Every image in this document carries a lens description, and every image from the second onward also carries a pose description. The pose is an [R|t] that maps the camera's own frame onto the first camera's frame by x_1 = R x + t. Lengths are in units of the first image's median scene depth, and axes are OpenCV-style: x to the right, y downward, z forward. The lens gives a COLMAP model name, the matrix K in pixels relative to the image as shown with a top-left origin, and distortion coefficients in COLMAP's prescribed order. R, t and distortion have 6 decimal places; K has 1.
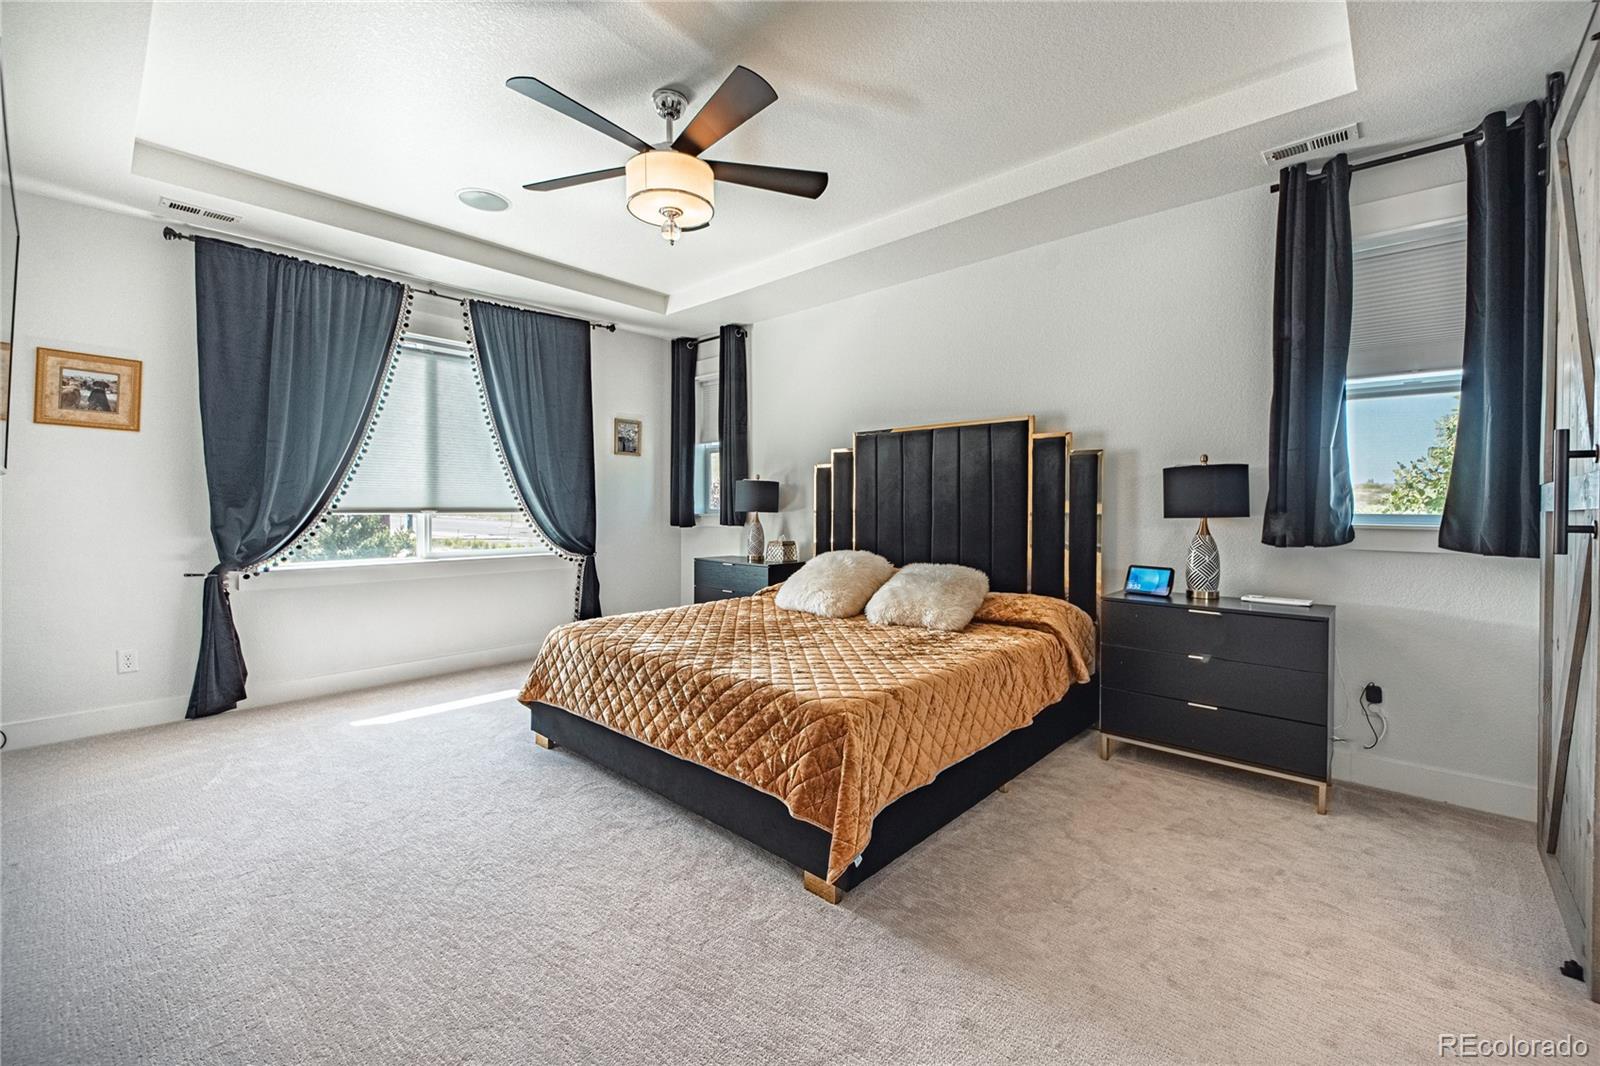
lens RADIAL K [[668.0, 0, 796.9], [0, 668.0, 509.0], [0, 0, 1]] dist [0.018943, -0.018835]
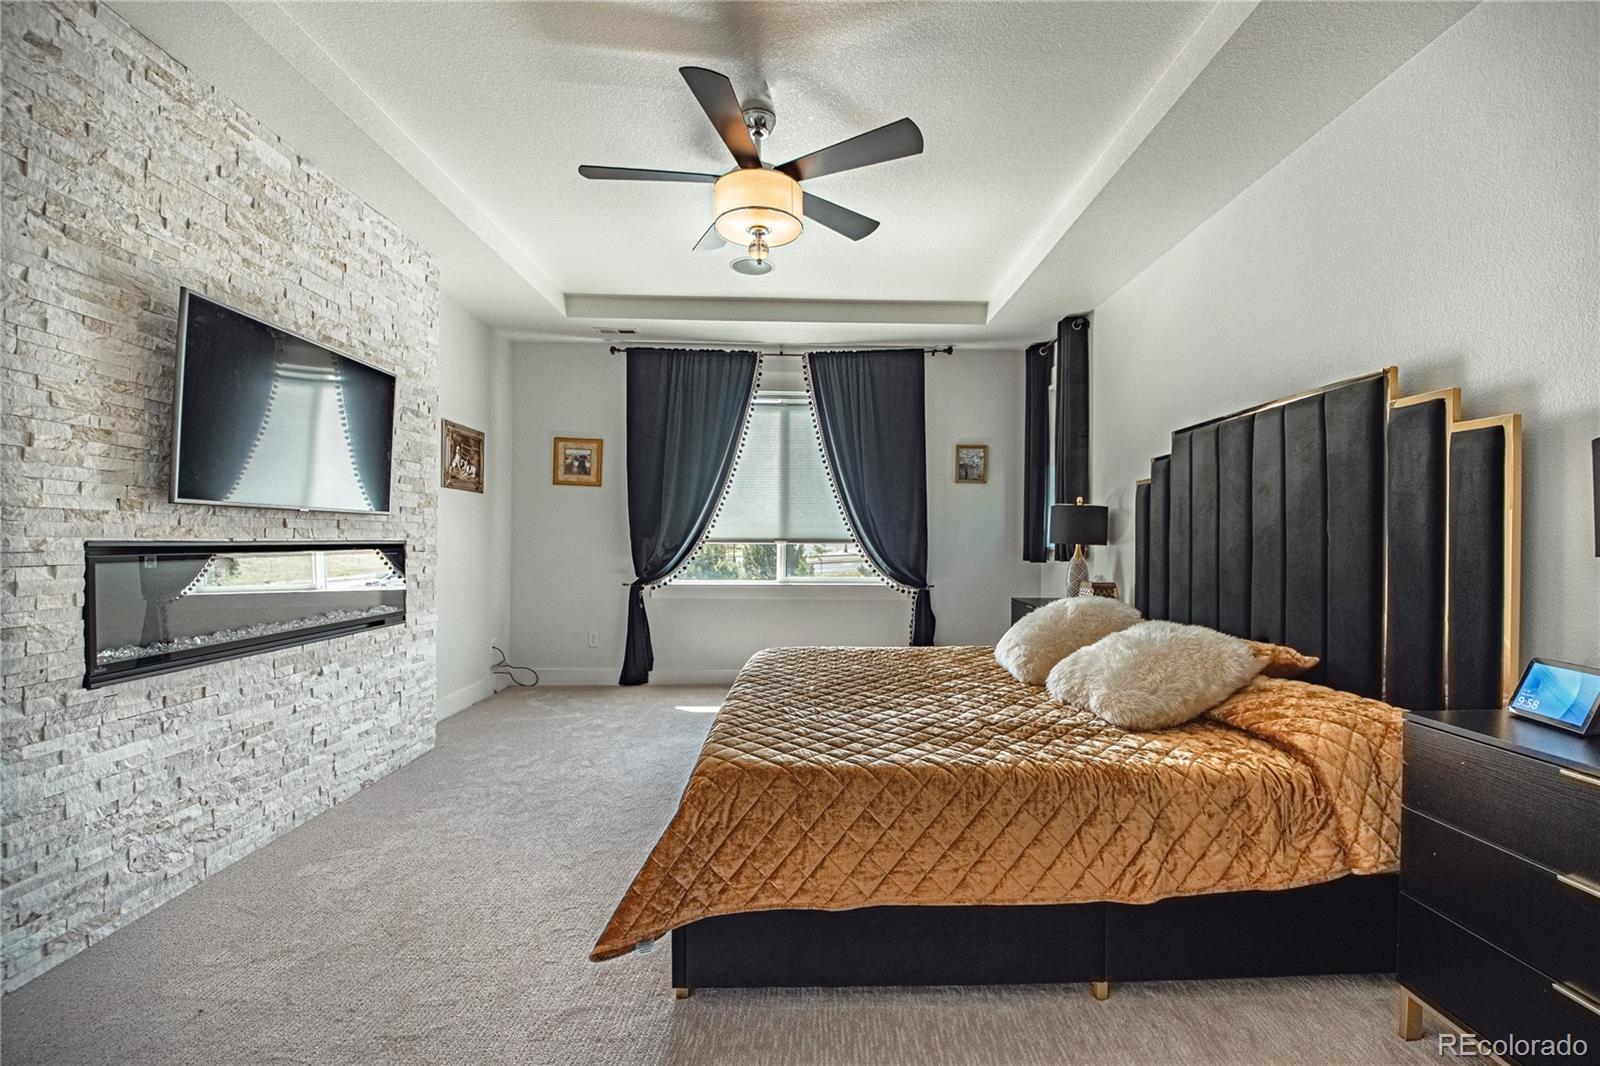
lens RADIAL K [[683.3, 0, 800.0], [0, 683.3, 533.0], [0, 0, 1]] dist [0.018648, -0.000049]
pose [[0.685721, -0.005980, -0.727840, 0.323244], [-0.007245, 0.999861, -0.015041, 0.005668], [0.727829, 0.015587, 0.685582, 0.206032]]
